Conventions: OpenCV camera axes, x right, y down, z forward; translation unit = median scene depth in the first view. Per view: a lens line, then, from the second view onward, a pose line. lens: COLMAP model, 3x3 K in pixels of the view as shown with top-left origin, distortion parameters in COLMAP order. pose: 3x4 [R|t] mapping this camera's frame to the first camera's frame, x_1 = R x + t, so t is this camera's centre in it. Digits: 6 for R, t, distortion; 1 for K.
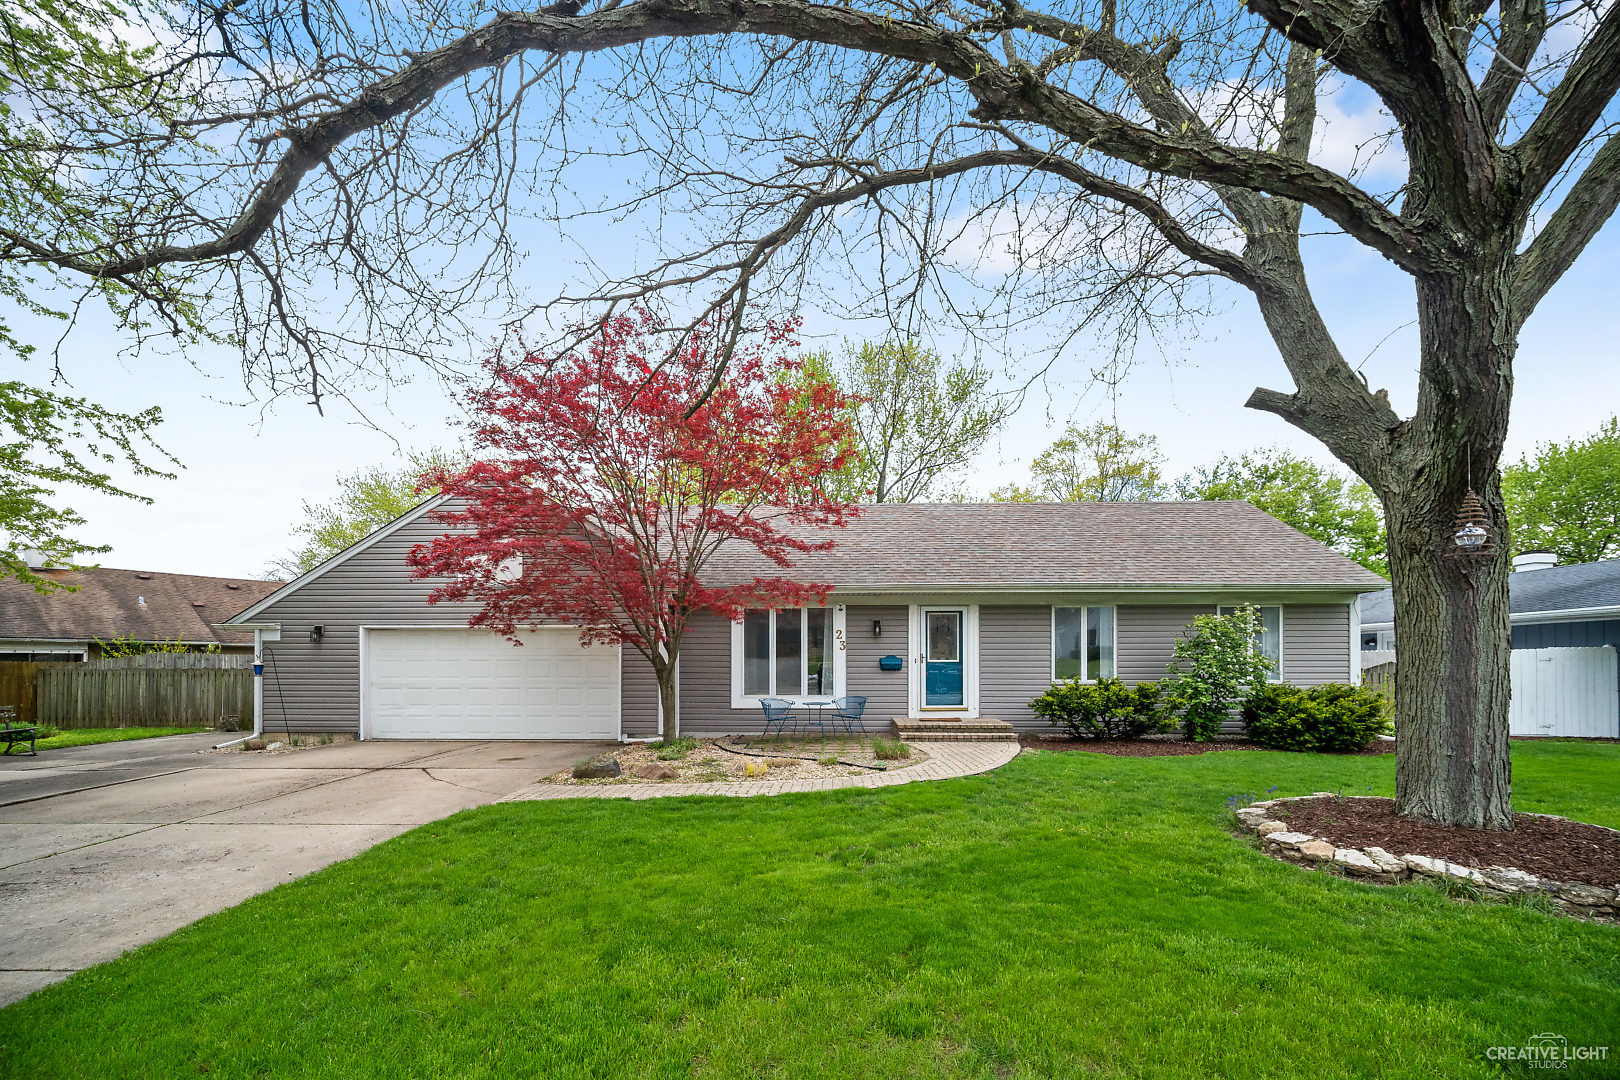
lens RADIAL K [[683.6, 0, 804.3], [0, 683.6, 678.7], [0, 0, 1]] dist [-0.002364, 0.000042]
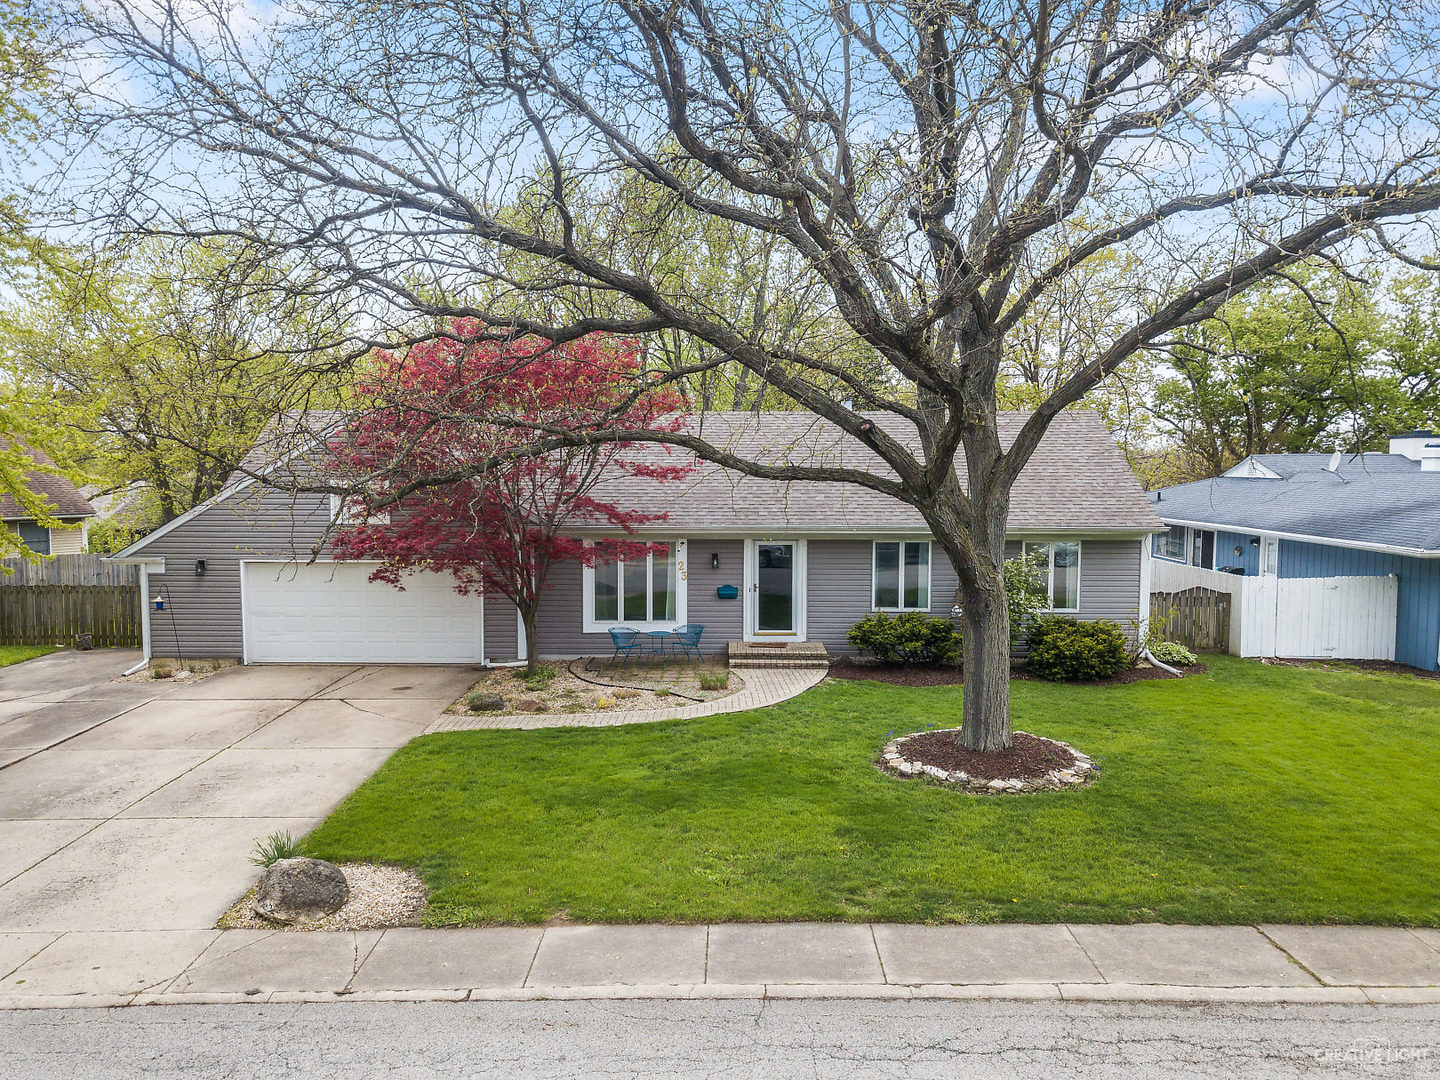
lens RADIAL K [[1109.9, 0, 697.9], [0, 1109.9, 536.2], [0, 0, 1]] dist [0.059375, -0.043426]
pose [[0.999872, -0.000301, 0.016000, 0.062880], [-0.000522, 0.998677, 0.051420, -0.257700], [-0.015995, -0.051422, 0.998549, -0.984916]]
